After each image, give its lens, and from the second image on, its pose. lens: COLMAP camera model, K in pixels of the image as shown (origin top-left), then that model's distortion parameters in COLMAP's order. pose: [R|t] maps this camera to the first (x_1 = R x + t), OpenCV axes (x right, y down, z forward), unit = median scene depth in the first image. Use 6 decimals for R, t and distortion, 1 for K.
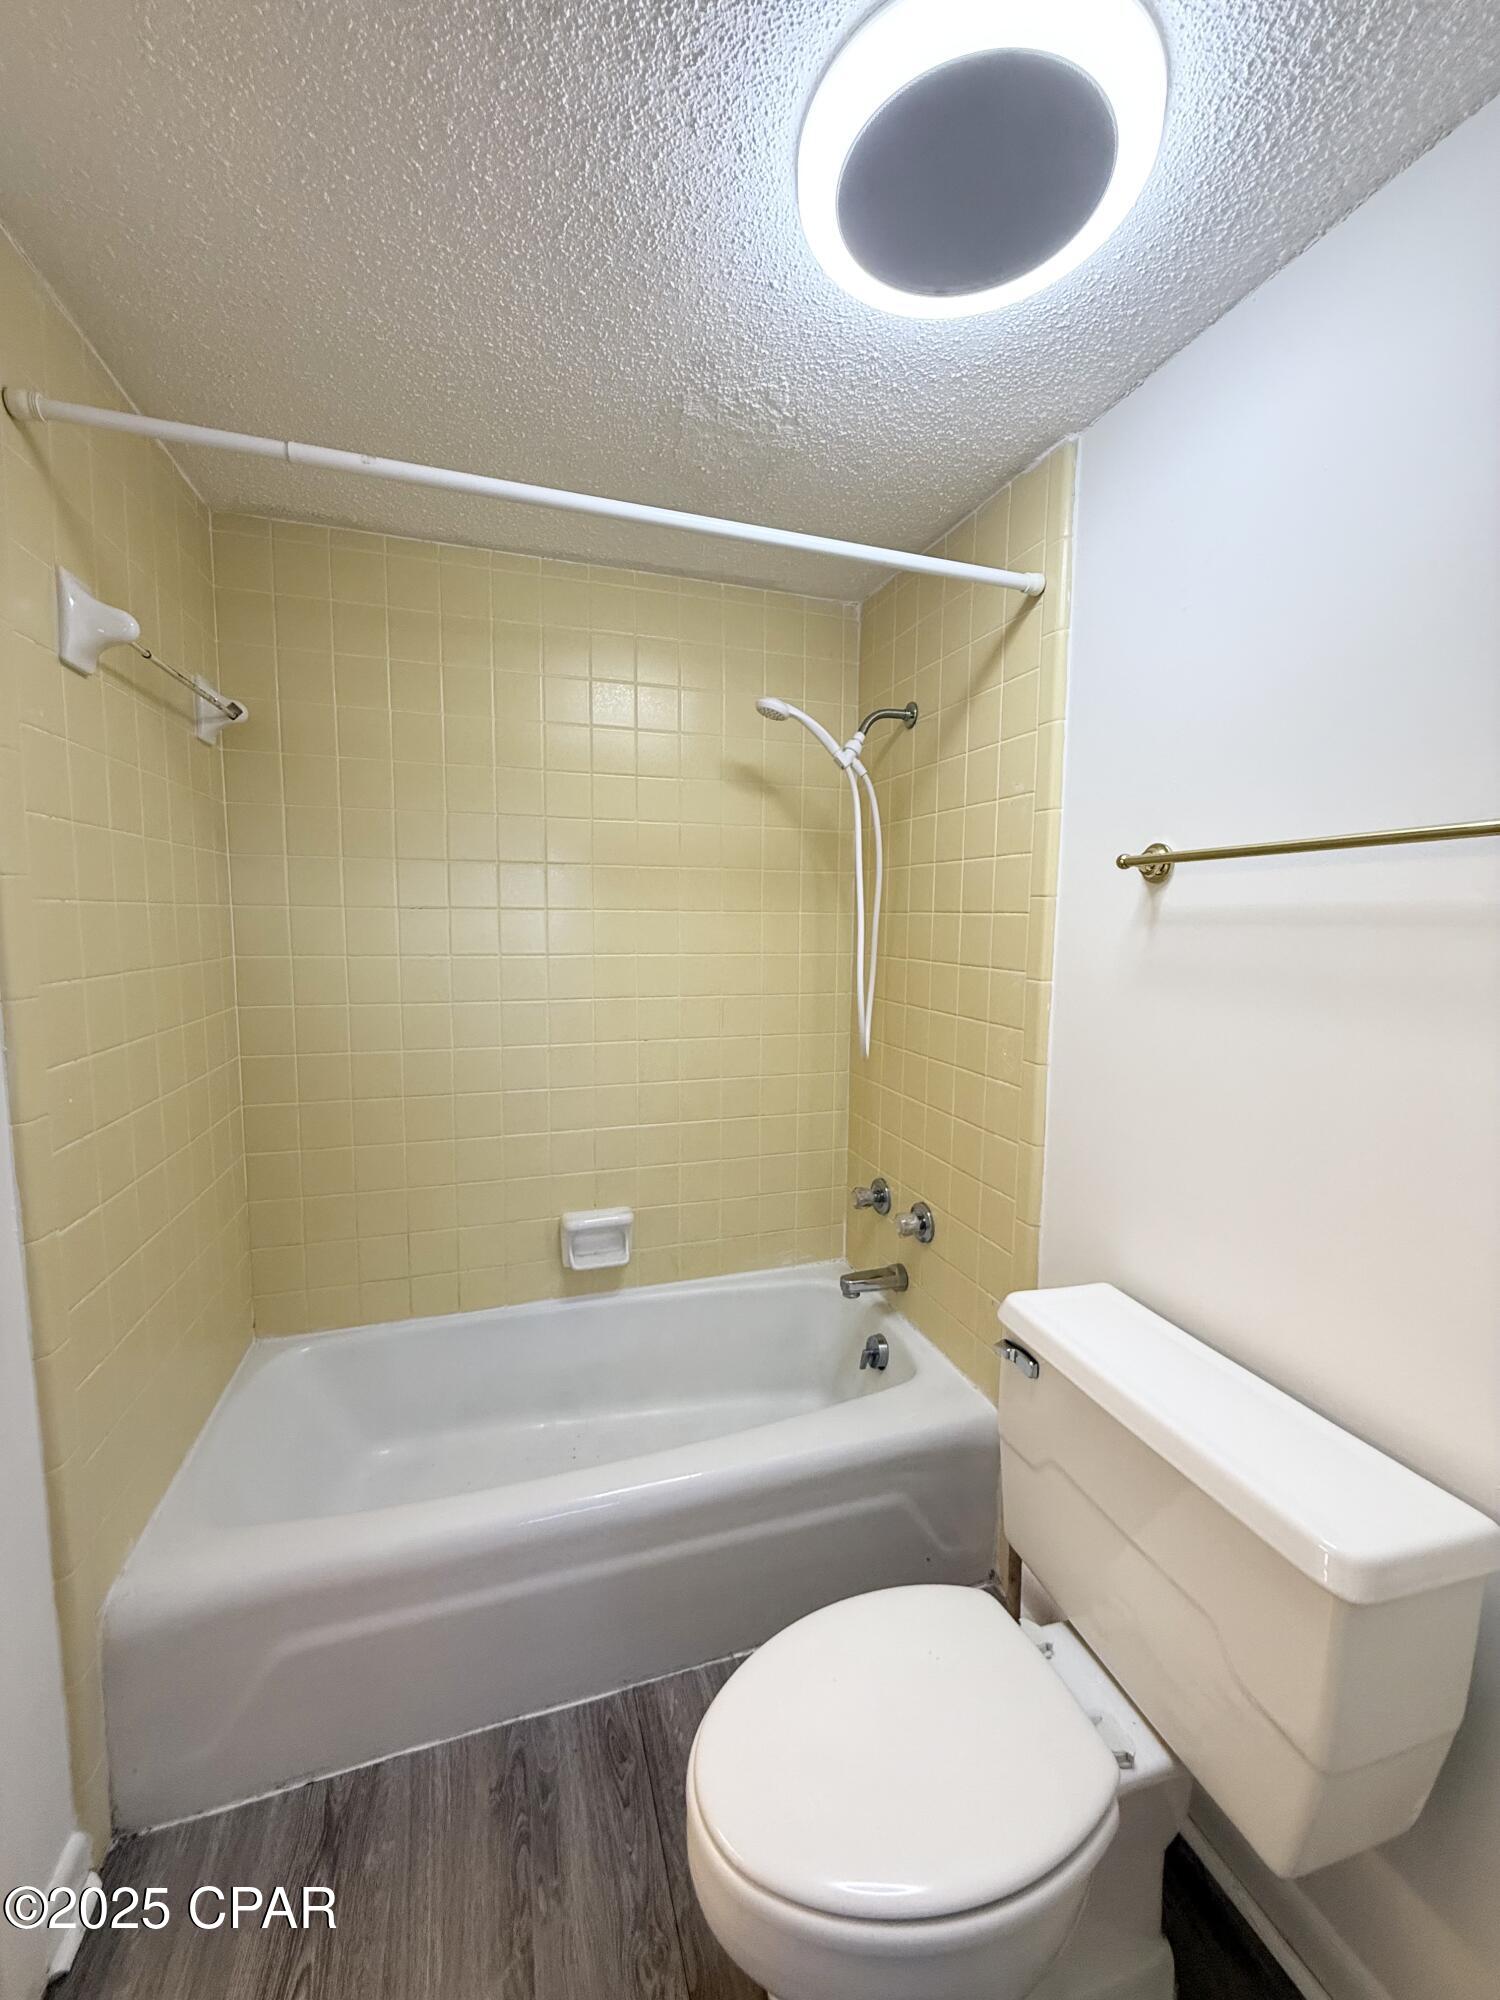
lens RADIAL K [[794.8, 0, 750.0], [0, 794.8, 1000.0], [0, 0, 1]] dist [-0.000840, -0.000102]
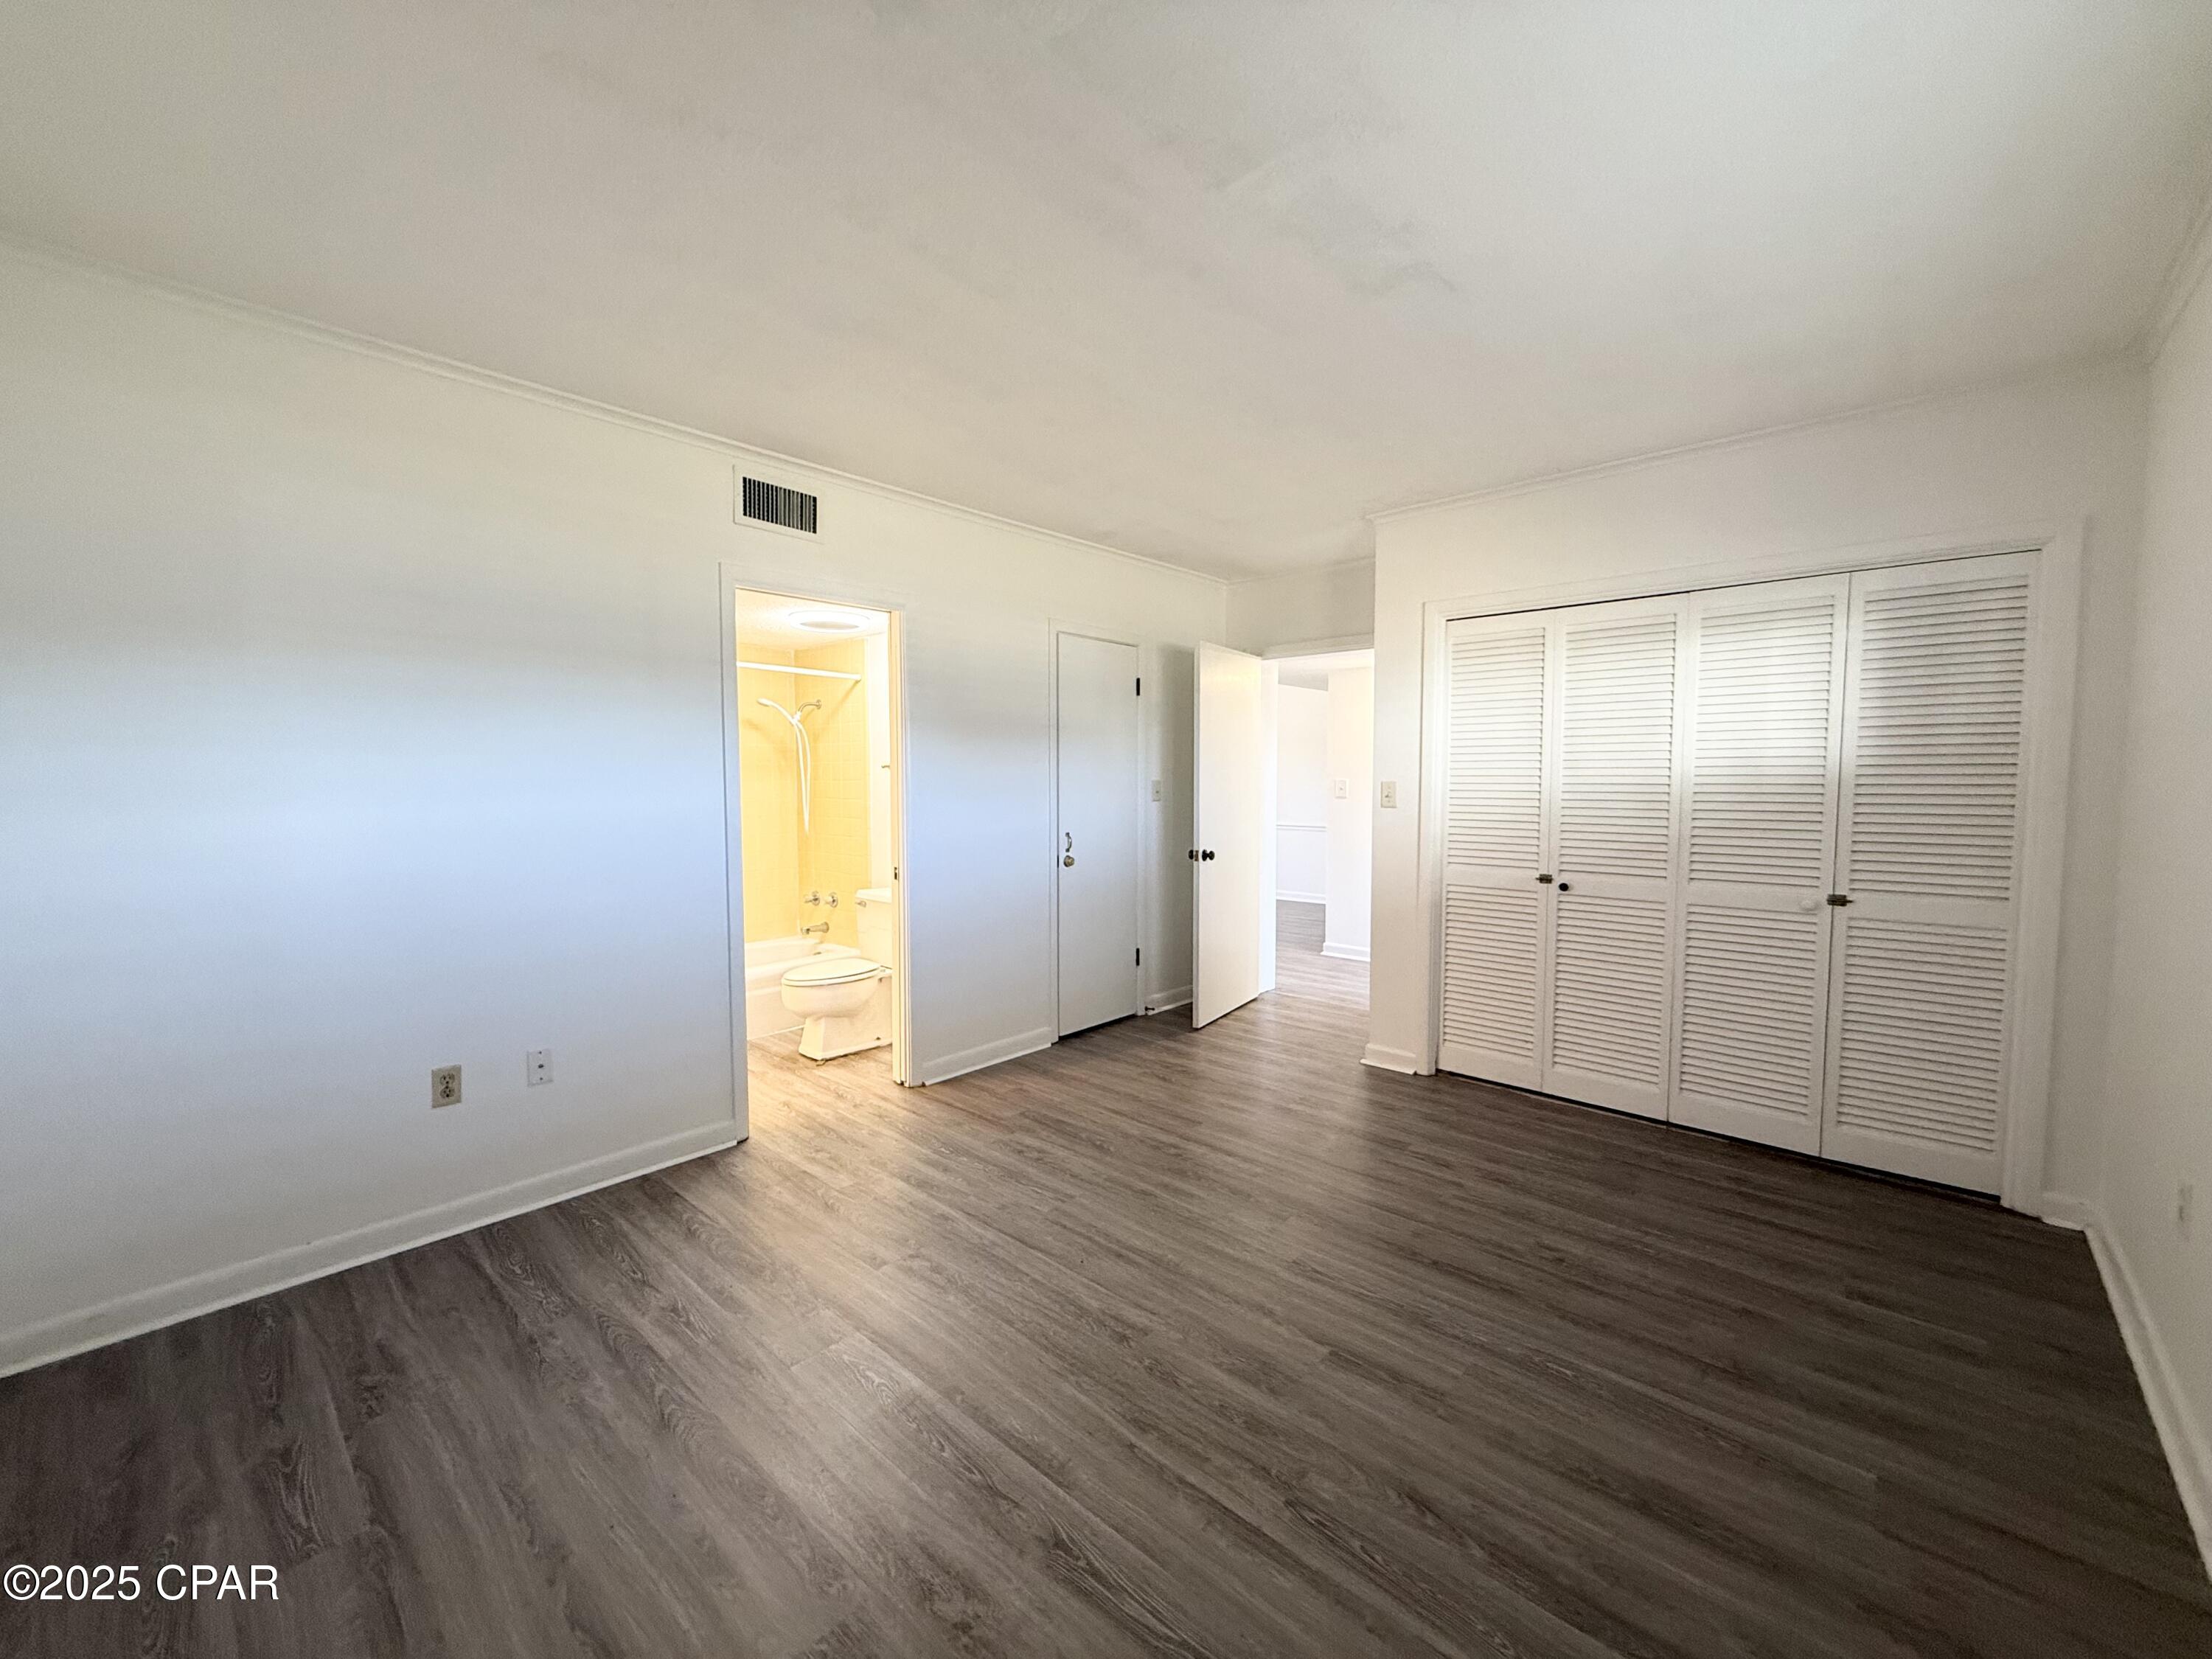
lens RADIAL K [[888.3, 0, 1106.0], [0, 888.3, 829.5], [0, 0, 1]] dist [-0.001862, -0.000228]
pose [[0.870380, -0.039745, 0.490774, -0.424645], [0.061496, 0.997707, -0.028264, 0.192075], [-0.488526, 0.054781, 0.870828, -1.980805]]
